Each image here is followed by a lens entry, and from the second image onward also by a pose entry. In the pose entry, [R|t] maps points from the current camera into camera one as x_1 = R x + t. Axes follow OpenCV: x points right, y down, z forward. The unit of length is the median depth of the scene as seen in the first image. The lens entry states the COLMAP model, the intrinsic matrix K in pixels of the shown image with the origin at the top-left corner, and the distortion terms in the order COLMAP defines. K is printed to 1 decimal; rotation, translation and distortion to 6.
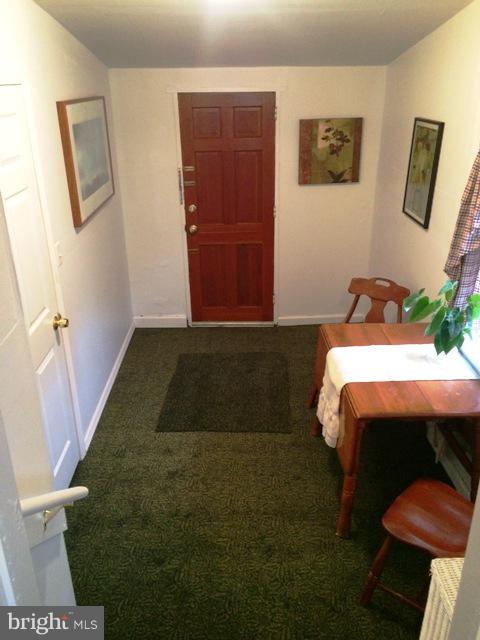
lens RADIAL K [[548.1, 0, 241.2], [0, 548.1, 324.2], [0, 0, 1]] dist [0.069274, -0.106537]
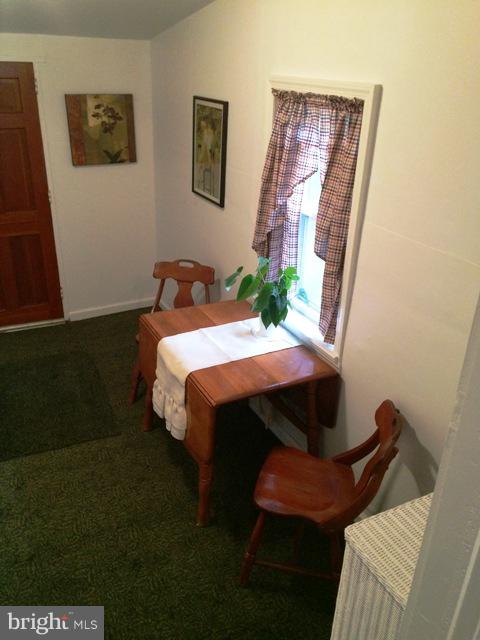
lens RADIAL K [[548.1, 0, 241.2], [0, 548.1, 321.4], [0, 0, 1]] dist [0.069274, -0.106537]
pose [[0.891560, -0.152382, 0.426498, -0.101226], [0.138097, 0.988321, 0.064432, -0.025234], [-0.431335, 0.001453, 0.902191, 0.067473]]
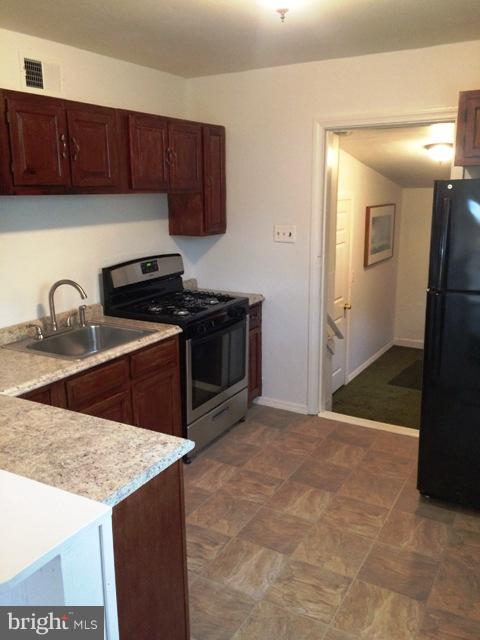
lens RADIAL K [[548.1, 0, 242.1], [0, 548.1, 316.0], [0, 0, 1]] dist [0.069274, -0.106537]
pose [[0.852539, 0.121156, -0.508427, 0.327724], [-0.210176, 0.970116, -0.121252, 0.305243], [0.478543, 0.210231, 0.852526, -0.794808]]
